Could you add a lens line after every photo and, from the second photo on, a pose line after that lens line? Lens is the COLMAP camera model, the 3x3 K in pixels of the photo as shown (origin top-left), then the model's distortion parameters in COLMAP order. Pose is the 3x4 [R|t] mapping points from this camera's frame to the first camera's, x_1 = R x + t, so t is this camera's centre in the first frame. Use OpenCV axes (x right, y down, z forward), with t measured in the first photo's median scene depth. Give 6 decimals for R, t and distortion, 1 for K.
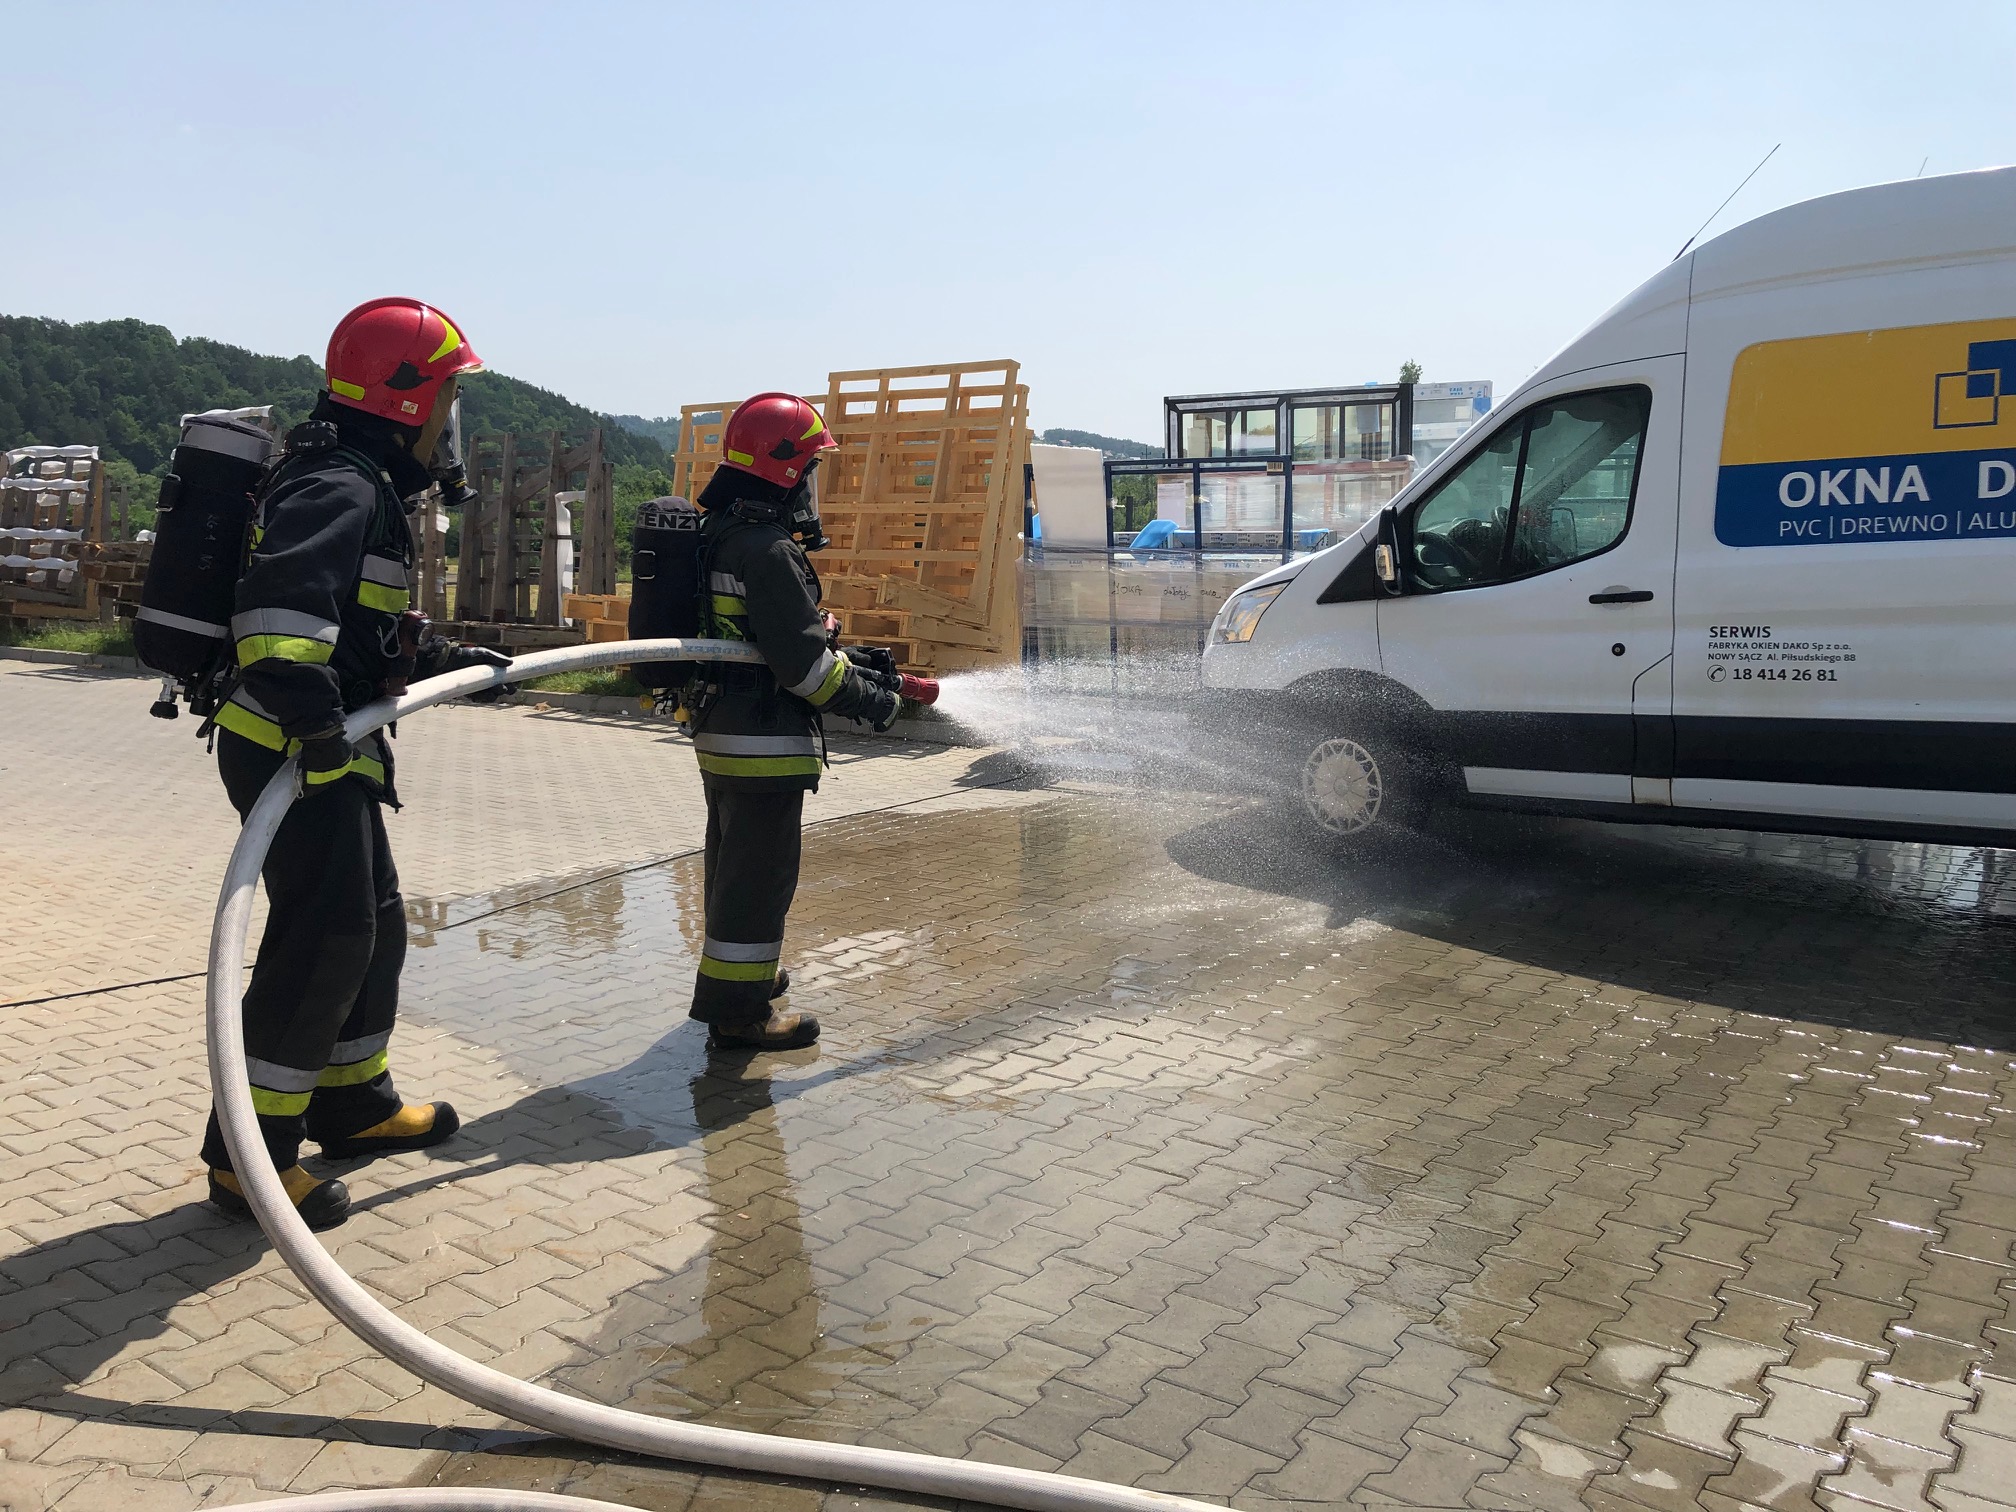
lens RADIAL K [[1623.6, 0, 1008.0], [0, 1623.6, 756.0], [0, 0, 1]] dist [0.006384, 0.004310]
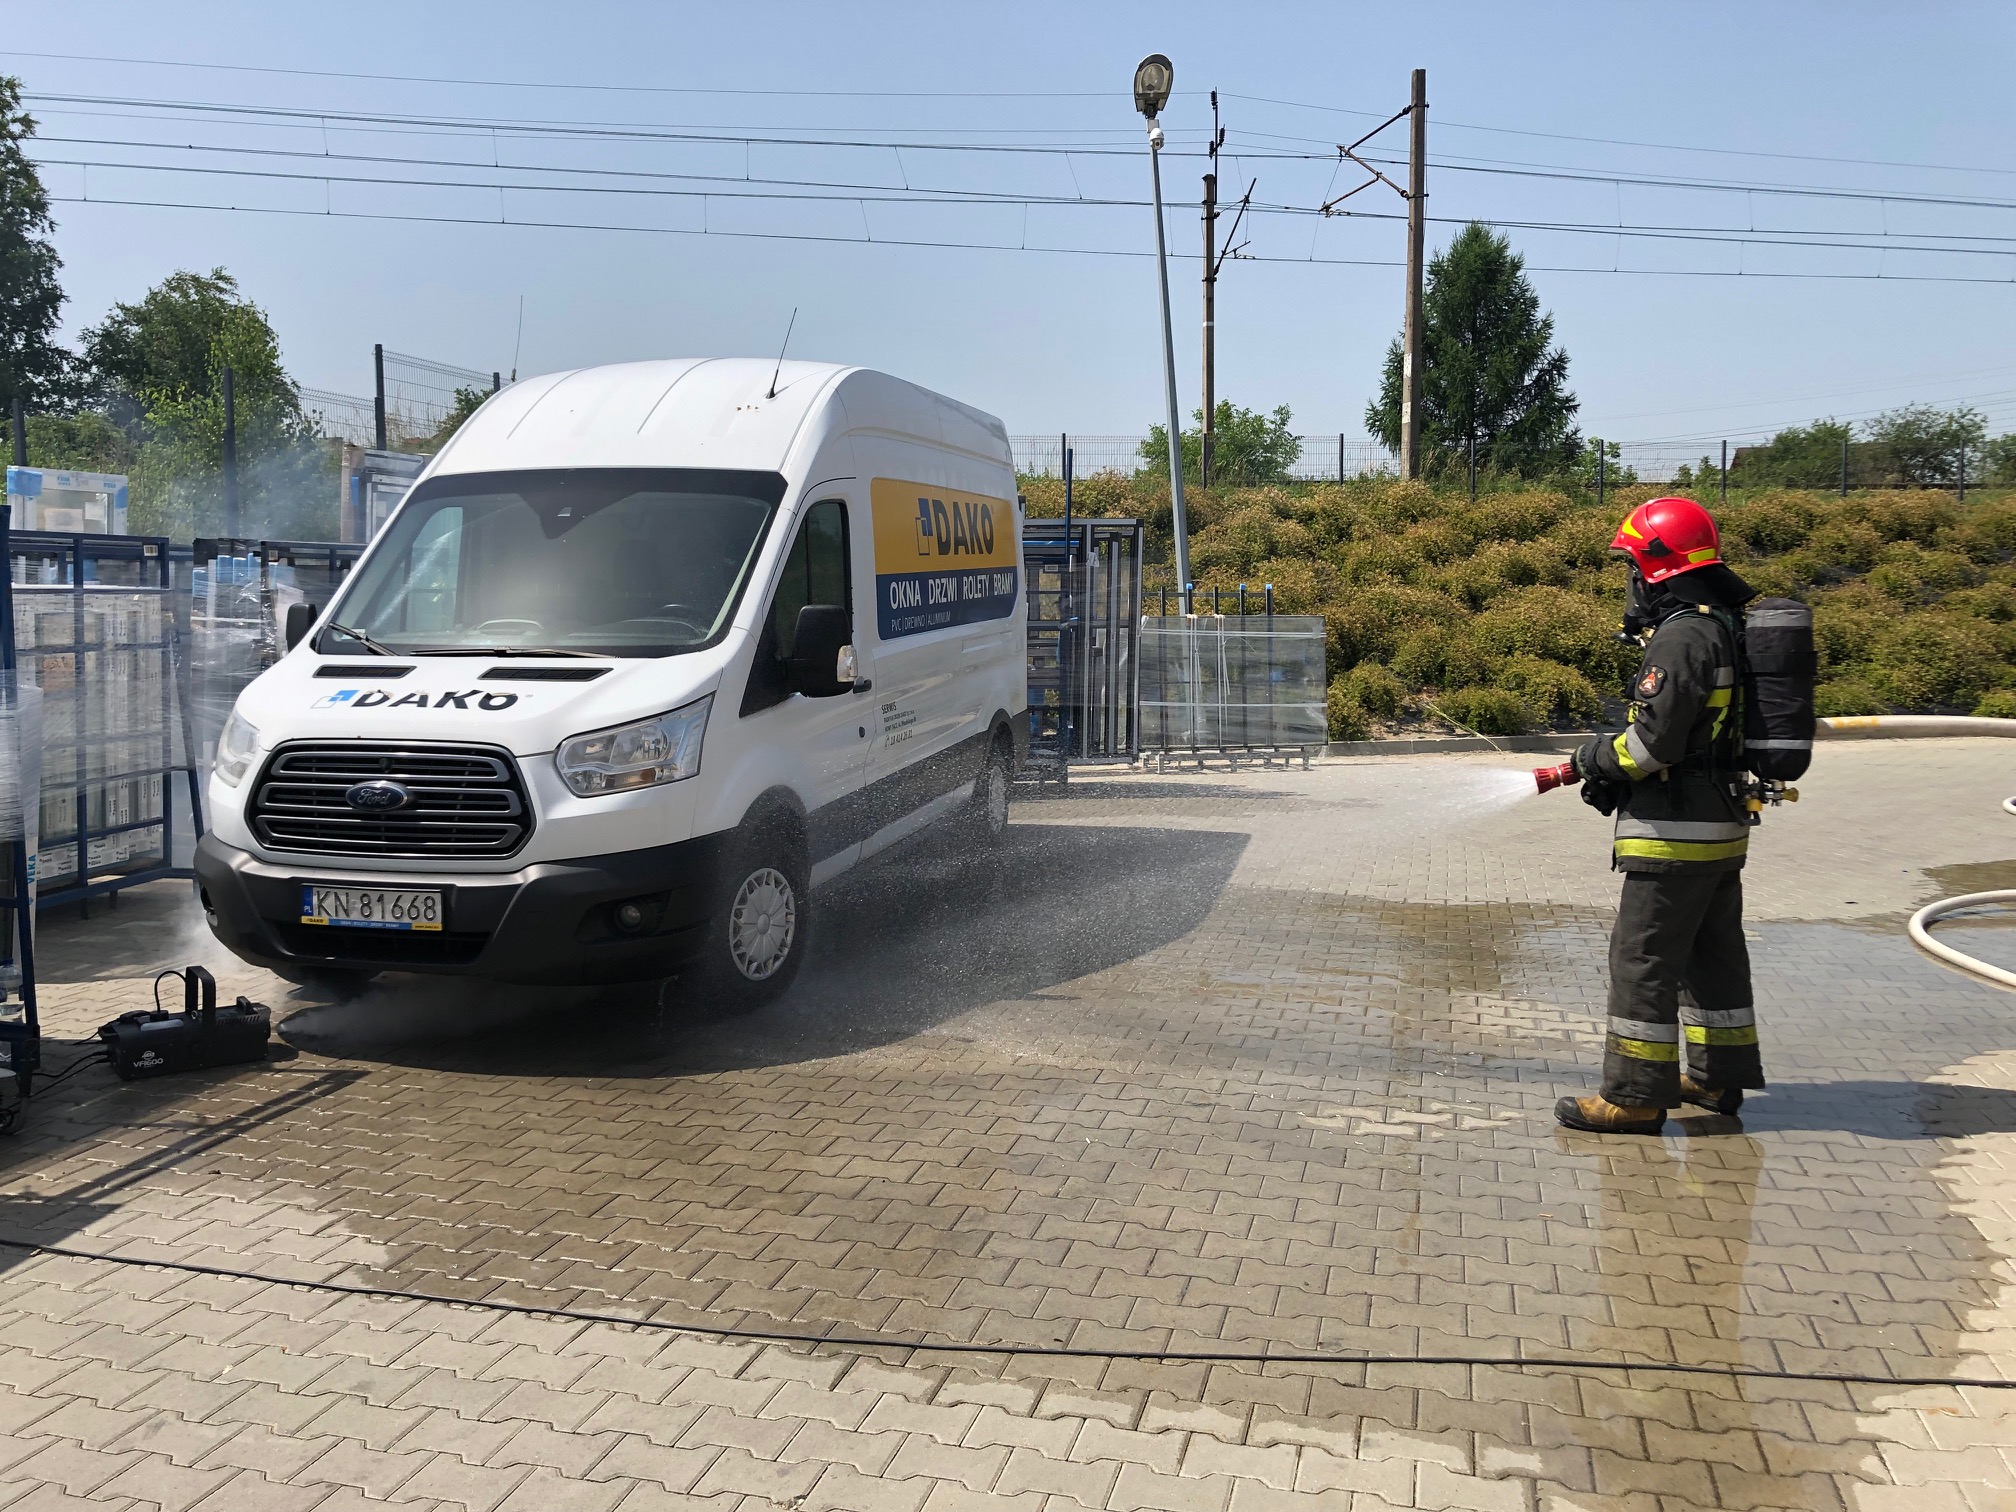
lens RADIAL K [[1623.6, 0, 1008.0], [0, 1623.6, 756.0], [0, 0, 1]] dist [0.006384, 0.004310]
pose [[-0.373729, -0.077976, 0.924254, -0.736858], [0.133636, 0.981537, 0.136846, -0.196710], [-0.917861, 0.174657, -0.356408, 1.355766]]
